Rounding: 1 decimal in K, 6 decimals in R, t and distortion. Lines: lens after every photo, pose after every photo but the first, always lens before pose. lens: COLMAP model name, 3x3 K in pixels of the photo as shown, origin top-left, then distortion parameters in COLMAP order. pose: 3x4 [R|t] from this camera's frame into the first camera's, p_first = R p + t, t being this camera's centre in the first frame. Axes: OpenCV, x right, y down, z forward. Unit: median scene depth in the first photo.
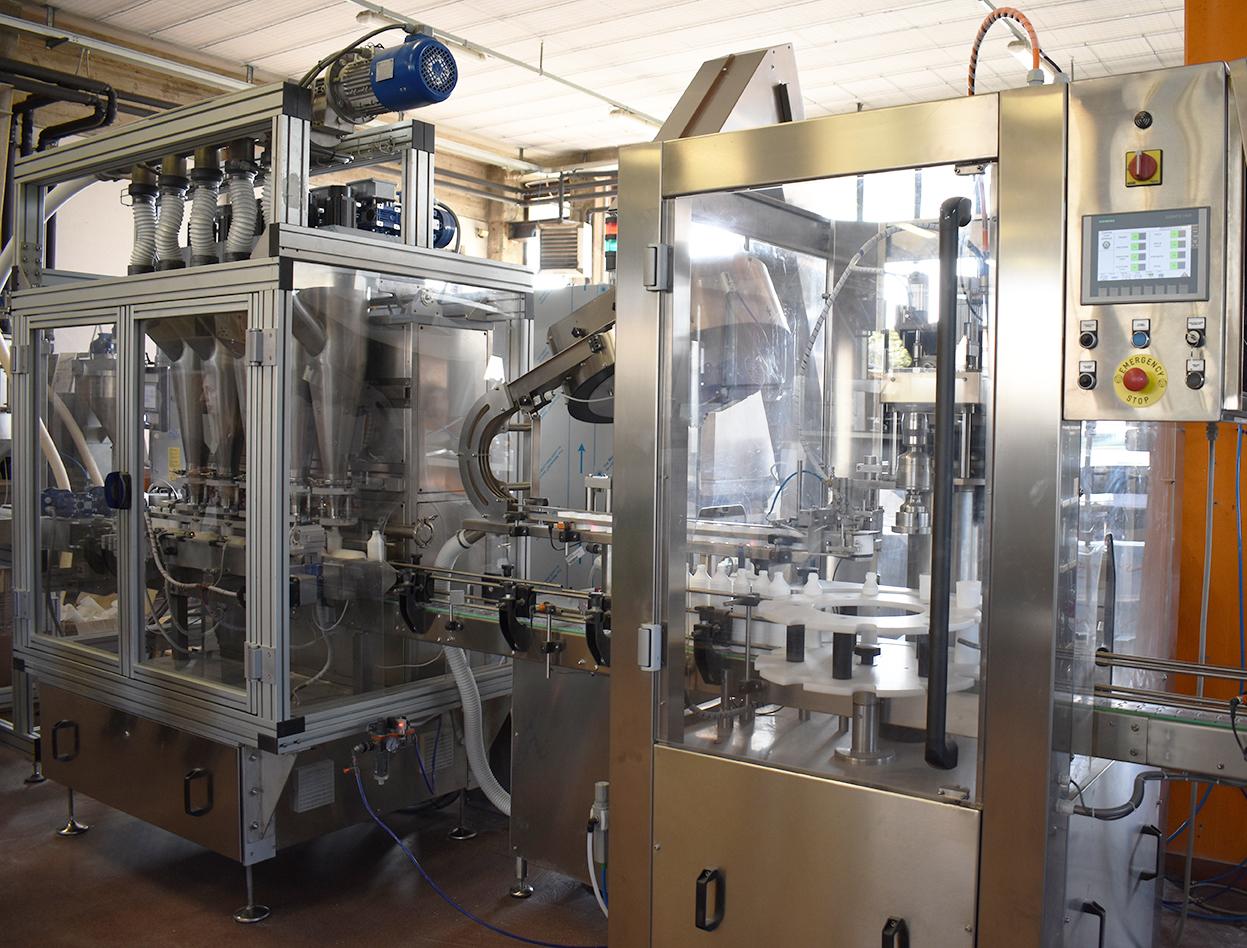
lens RADIAL K [[1106.6, 0, 625.8], [0, 1106.6, 474.8], [0, 0, 1]] dist [-0.015727, -0.003230]
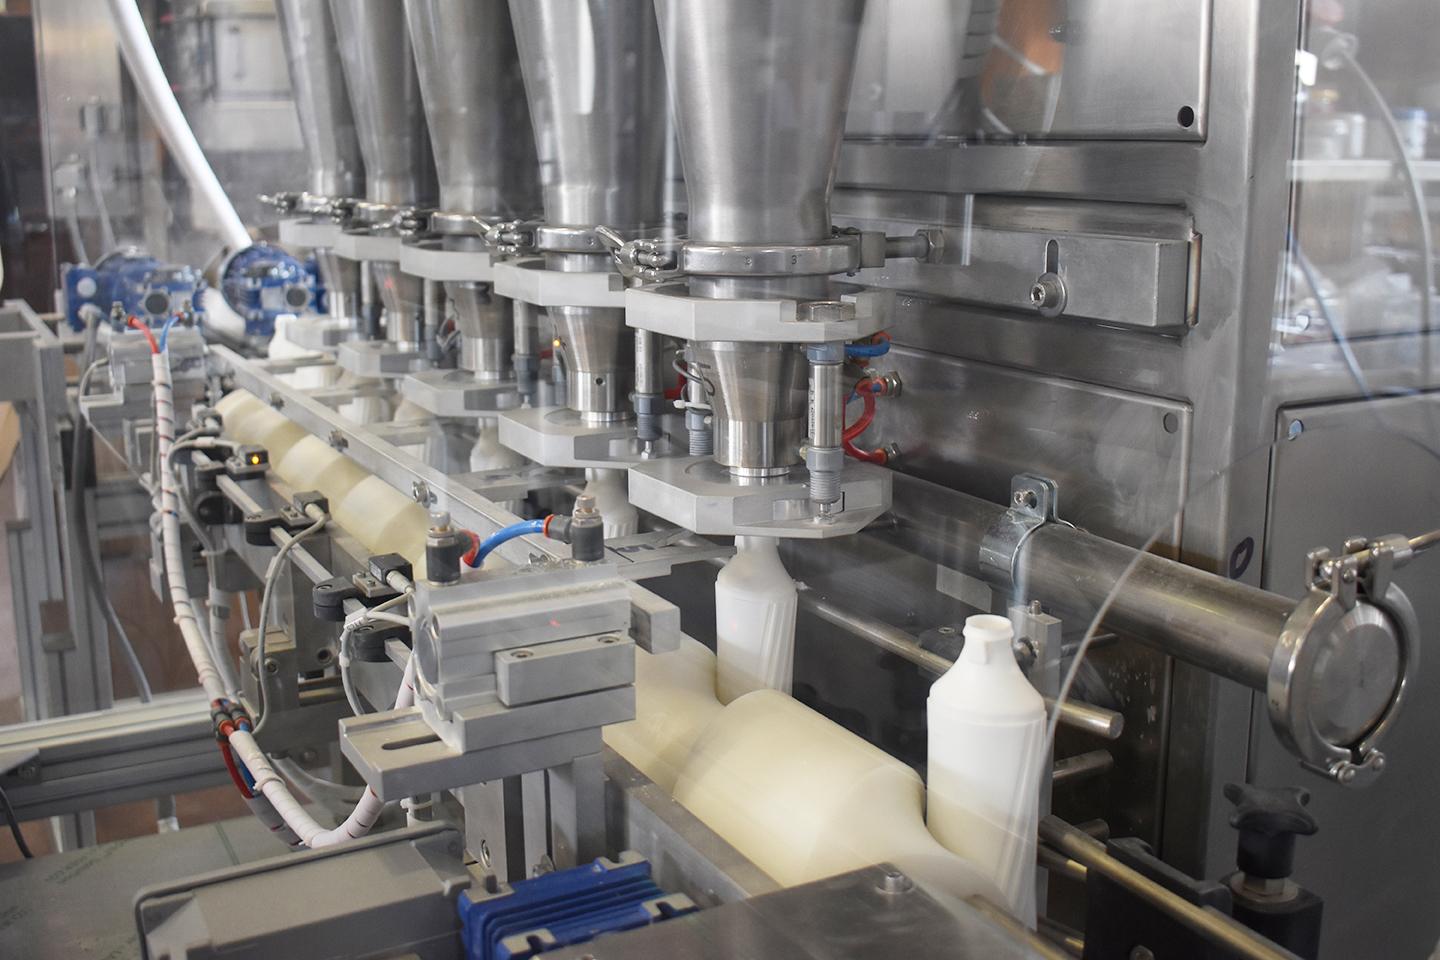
lens RADIAL K [[1520.0, 0, 721.5], [0, 1520.0, 478.7], [0, 0, 1]] dist [-0.005567, 0.000000]
pose [[0.909211, 0.063996, -0.411389, -0.174794], [-0.000741, 0.988363, 0.152112, 0.005256], [0.416336, -0.137997, 0.898678, 0.796892]]
